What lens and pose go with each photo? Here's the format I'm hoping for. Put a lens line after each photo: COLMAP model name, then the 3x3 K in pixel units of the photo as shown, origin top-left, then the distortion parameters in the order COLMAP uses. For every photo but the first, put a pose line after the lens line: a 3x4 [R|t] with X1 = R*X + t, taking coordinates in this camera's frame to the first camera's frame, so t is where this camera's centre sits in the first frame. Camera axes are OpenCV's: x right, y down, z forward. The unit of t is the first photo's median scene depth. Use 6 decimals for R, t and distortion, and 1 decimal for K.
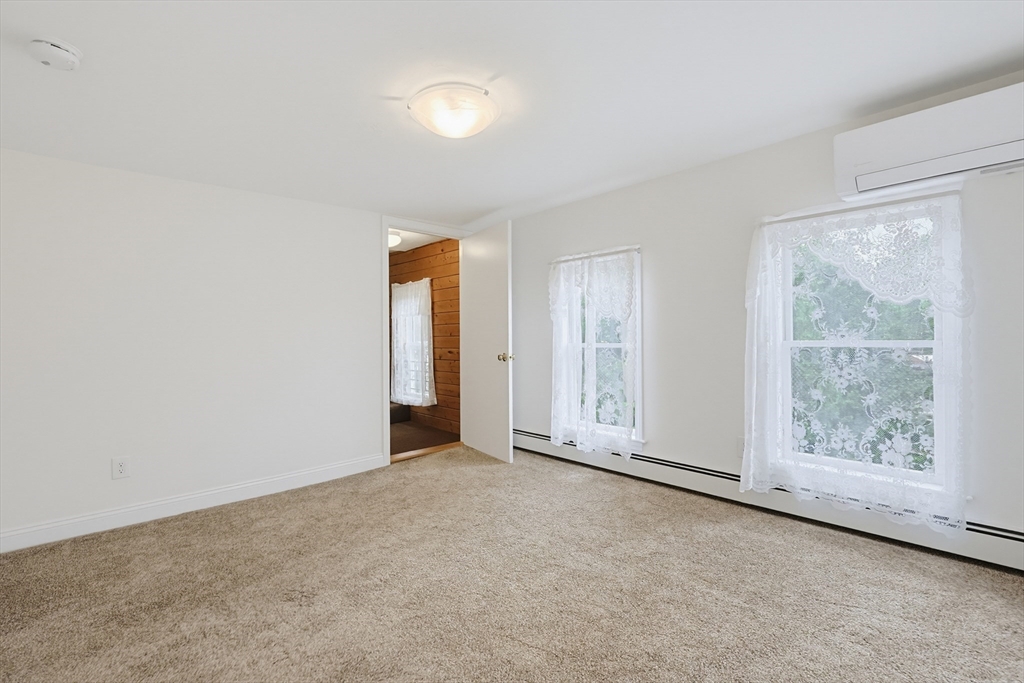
lens RADIAL K [[447.3, 0, 501.7], [0, 447.3, 339.9], [0, 0, 1]] dist [0.001598, 0.000220]
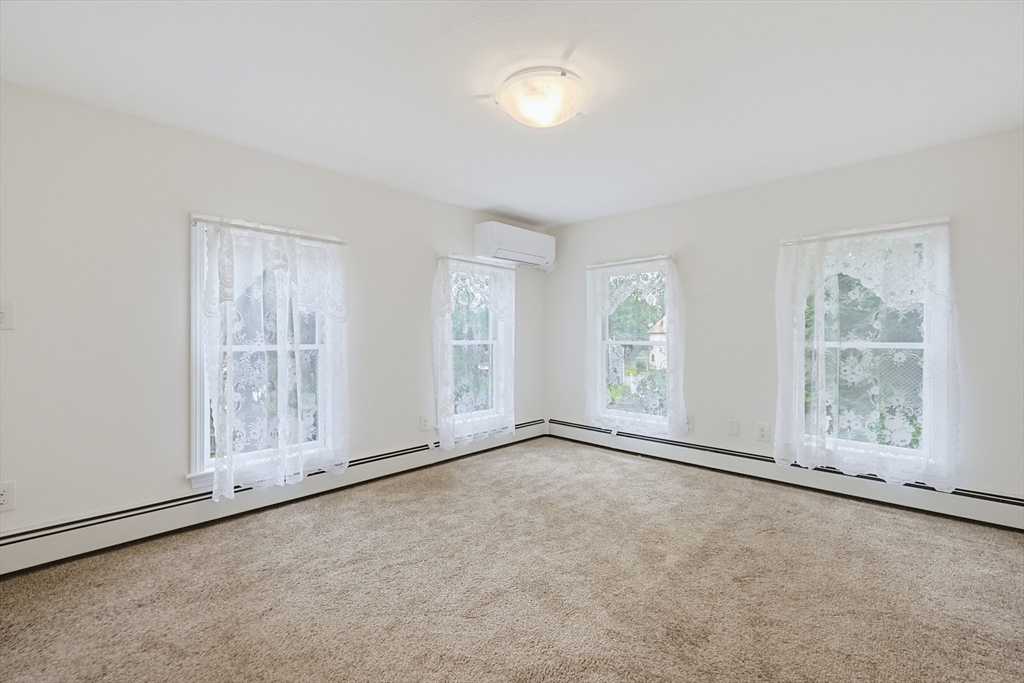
lens RADIAL K [[428.5, 0, 517.6], [0, 428.5, 334.5], [0, 0, 1]] dist [-0.000279, 0.000001]
pose [[-0.063336, 0.020100, 0.997790, -0.609922], [0.012082, 0.999739, -0.019373, 0.010725], [-0.997919, 0.010829, -0.063562, 0.680144]]
